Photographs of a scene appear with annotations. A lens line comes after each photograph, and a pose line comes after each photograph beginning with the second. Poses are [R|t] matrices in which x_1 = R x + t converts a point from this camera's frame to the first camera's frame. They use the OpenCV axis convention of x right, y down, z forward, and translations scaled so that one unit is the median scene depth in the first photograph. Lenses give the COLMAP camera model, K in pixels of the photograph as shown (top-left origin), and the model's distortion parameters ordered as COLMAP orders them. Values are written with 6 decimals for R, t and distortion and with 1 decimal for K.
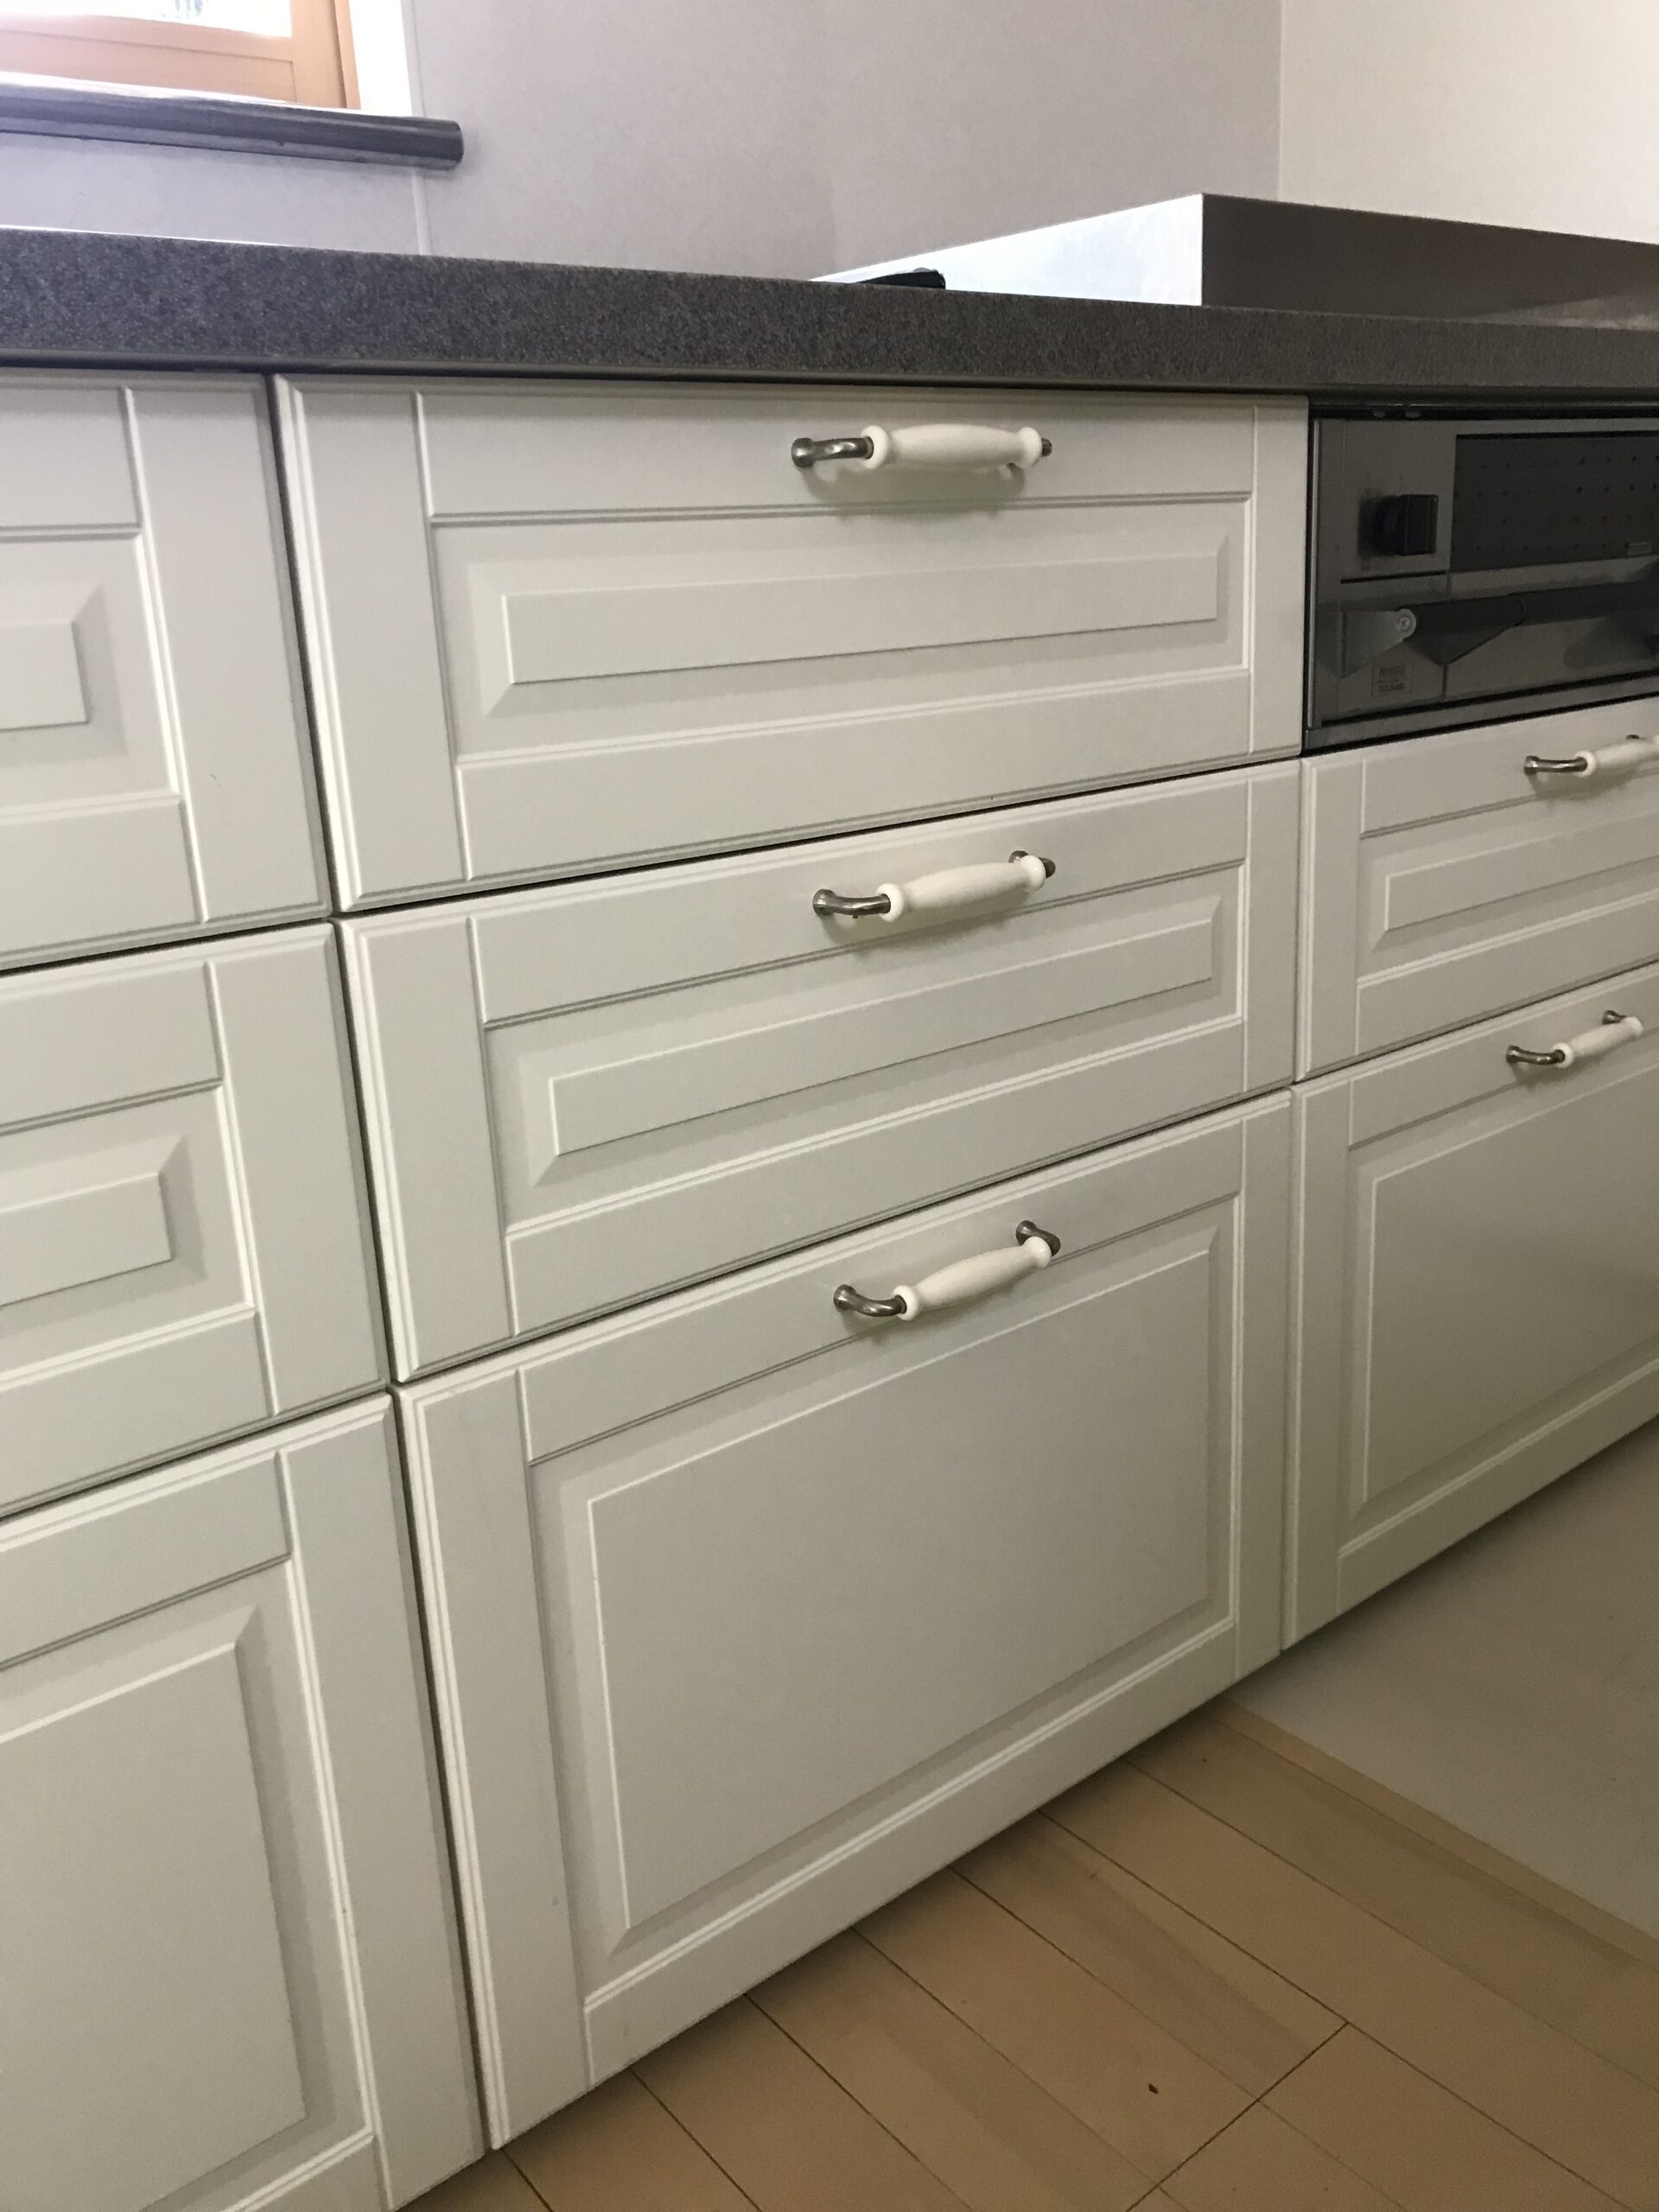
lens RADIAL K [[1770.7, 0, 824.9], [0, 1770.7, 1099.1], [0, 0, 1]] dist [0.001746, -0.007535]
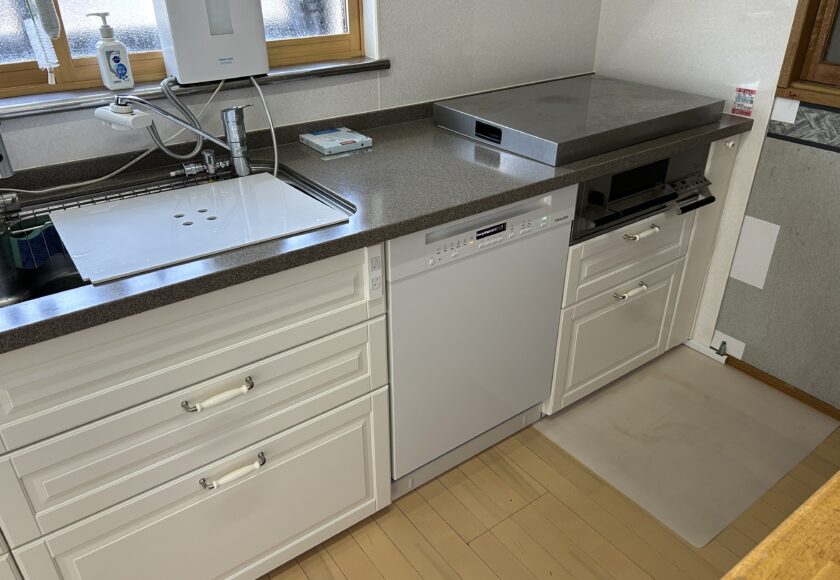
lens RADIAL K [[630.8, 0, 420.0], [0, 630.8, 290.0], [0, 0, 1]] dist [0.056009, -0.059007]
pose [[0.997766, 0.064018, -0.019121, -0.093070], [-0.057989, 0.971923, 0.228042, -0.473124], [0.033183, -0.226424, 0.973463, -0.726193]]
